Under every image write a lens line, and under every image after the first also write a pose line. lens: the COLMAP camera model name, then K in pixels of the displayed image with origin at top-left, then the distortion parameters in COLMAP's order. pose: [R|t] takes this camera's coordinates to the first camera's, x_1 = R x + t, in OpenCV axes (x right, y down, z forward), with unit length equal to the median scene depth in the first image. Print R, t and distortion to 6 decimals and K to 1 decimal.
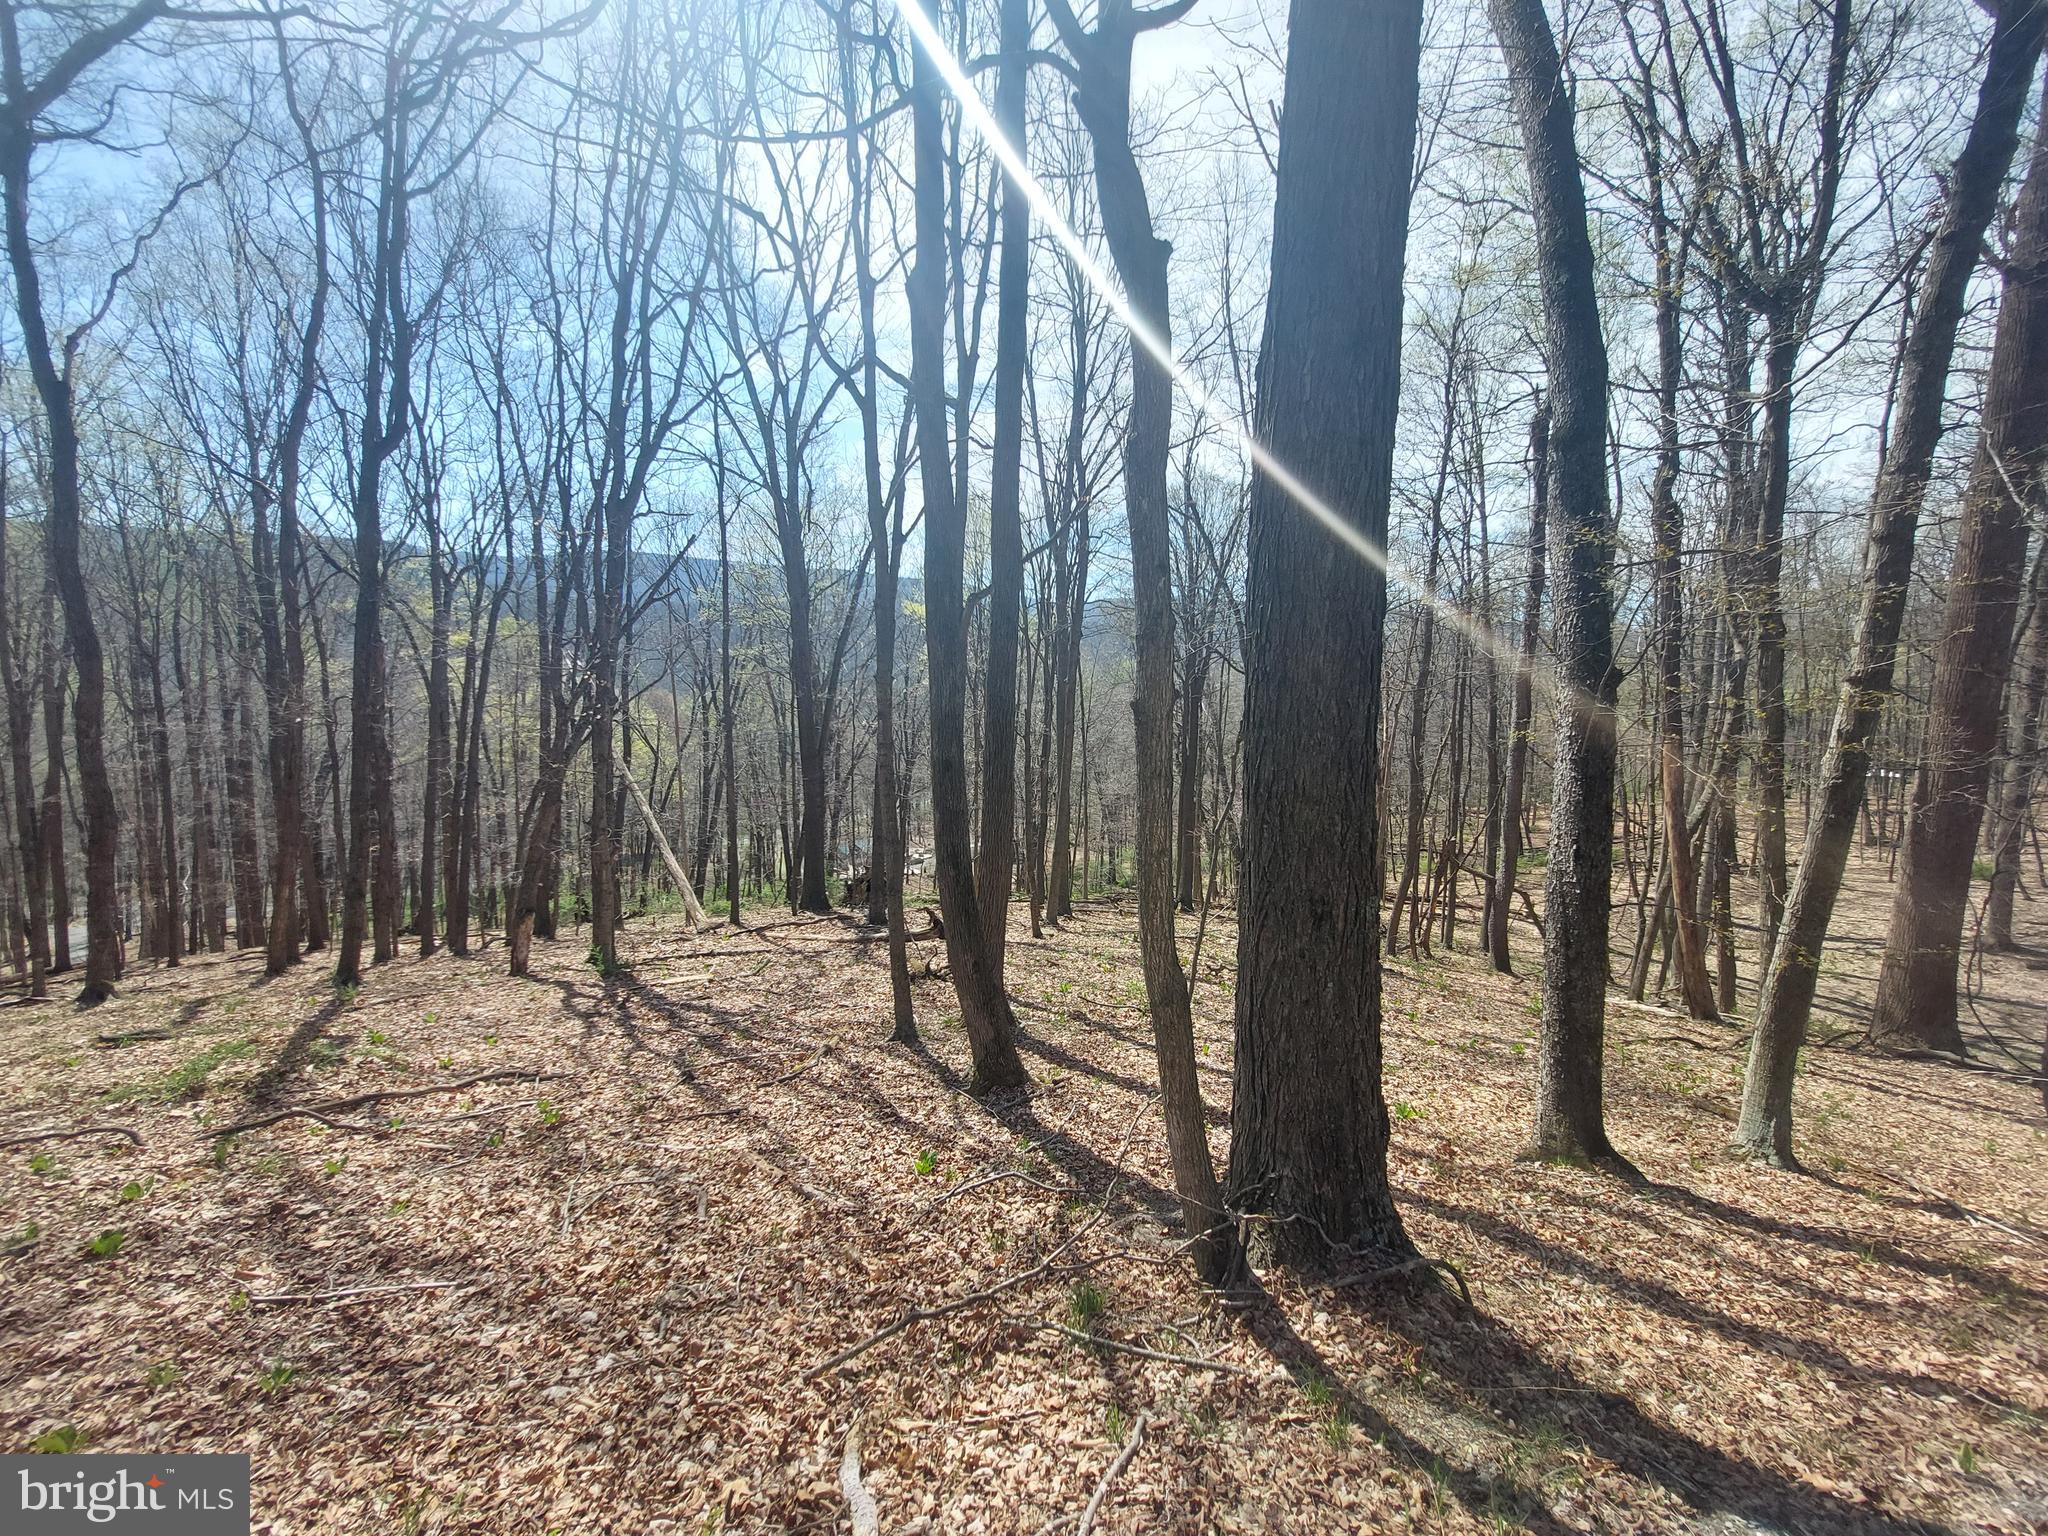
lens RADIAL K [[818.0, 0, 1024.7], [0, 818.0, 762.8], [0, 0, 1]] dist [-0.025588, 0.003152]
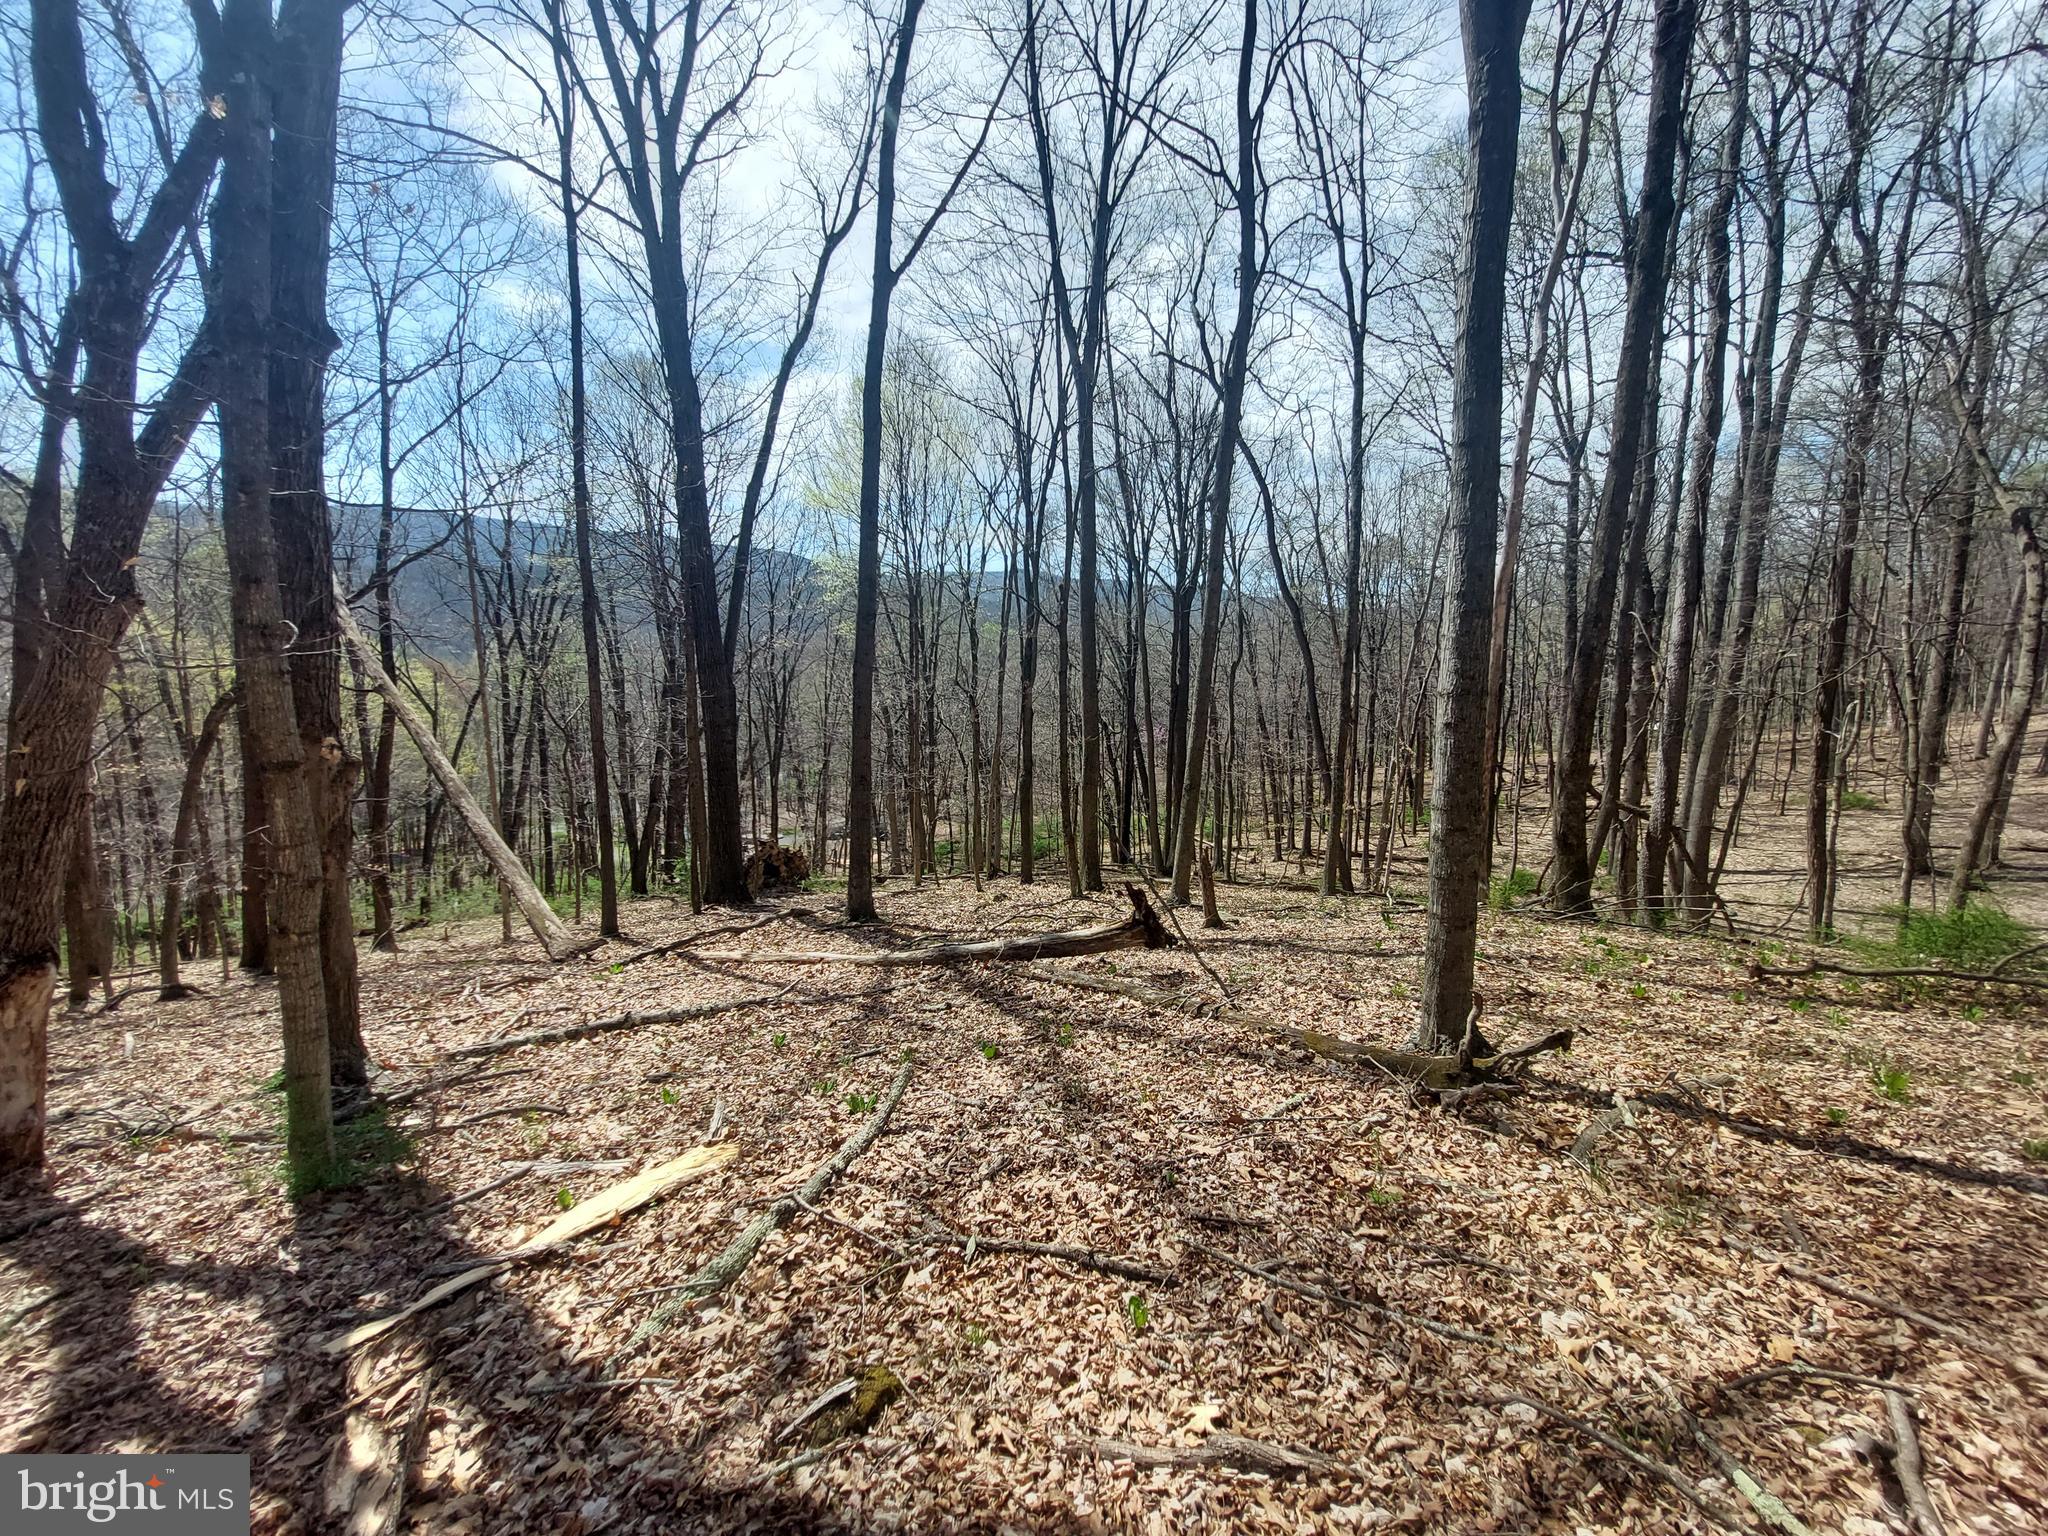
lens RADIAL K [[818.0, 0, 1041.0], [0, 818.0, 779.0], [0, 0, 1]] dist [-0.025588, 0.003152]
pose [[0.975660, -0.027352, 0.217578, -0.429719], [0.016980, 0.998635, 0.049398, 0.151615], [-0.218632, -0.044501, 0.974792, 0.901176]]
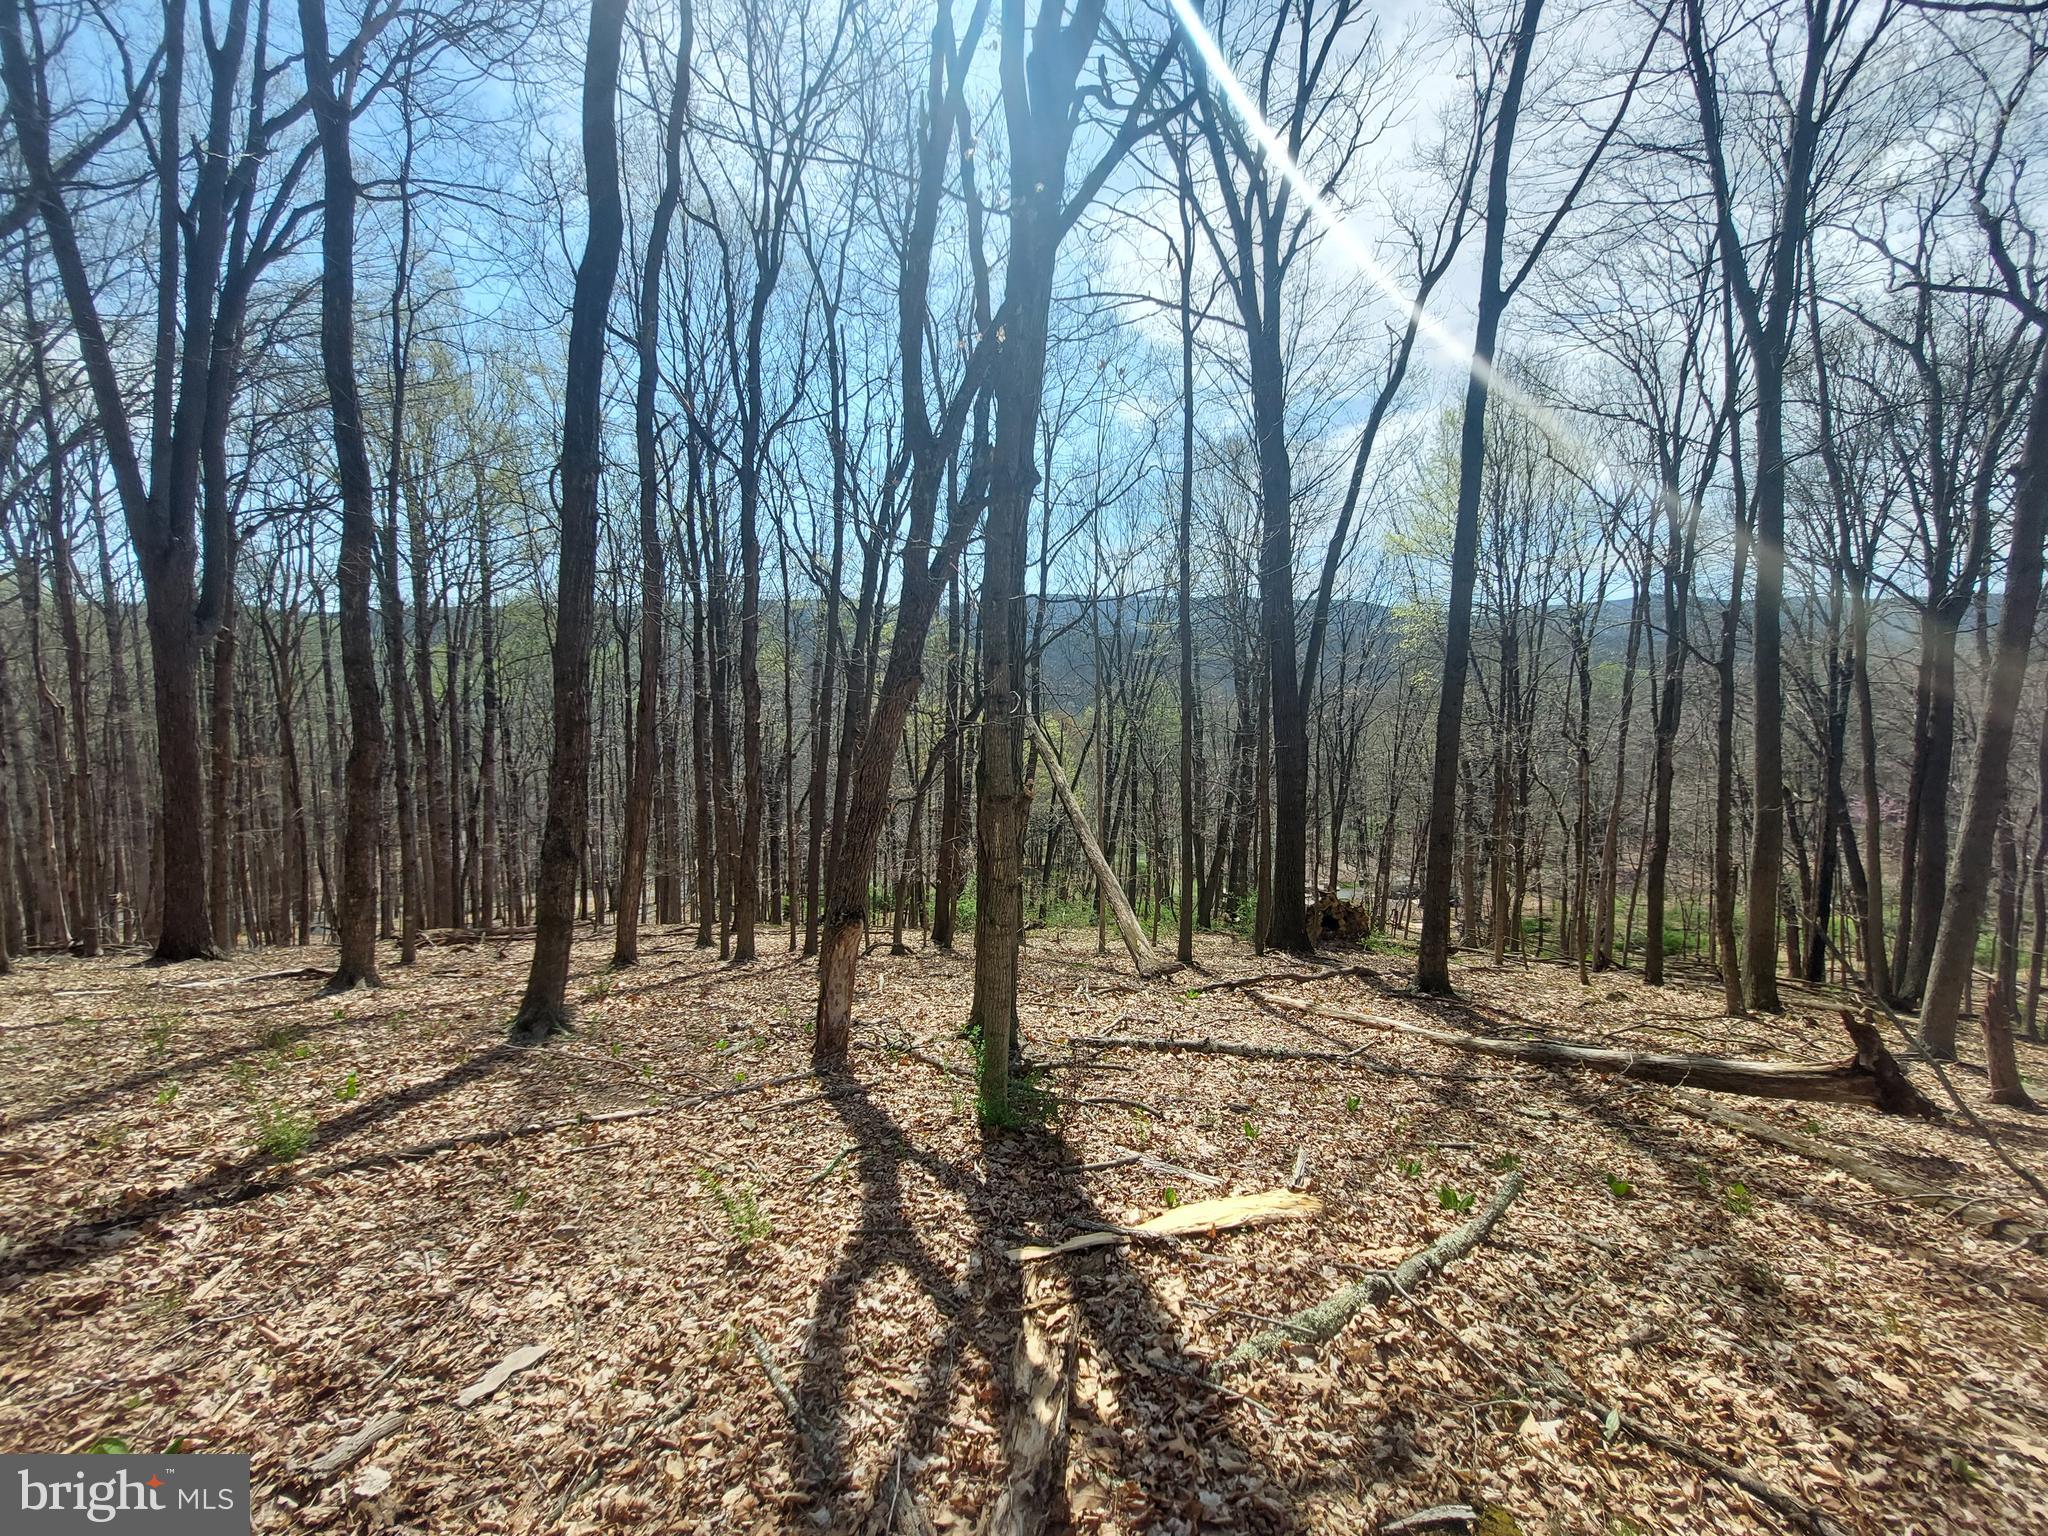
lens RADIAL K [[818.0, 0, 1031.4], [0, 818.0, 774.2], [0, 0, 1]] dist [-0.025588, 0.003152]
pose [[0.899214, 0.021410, -0.436985, -0.449860], [-0.029508, 0.999495, -0.011752, 0.148276], [0.436513, 0.023462, 0.899392, 0.890343]]
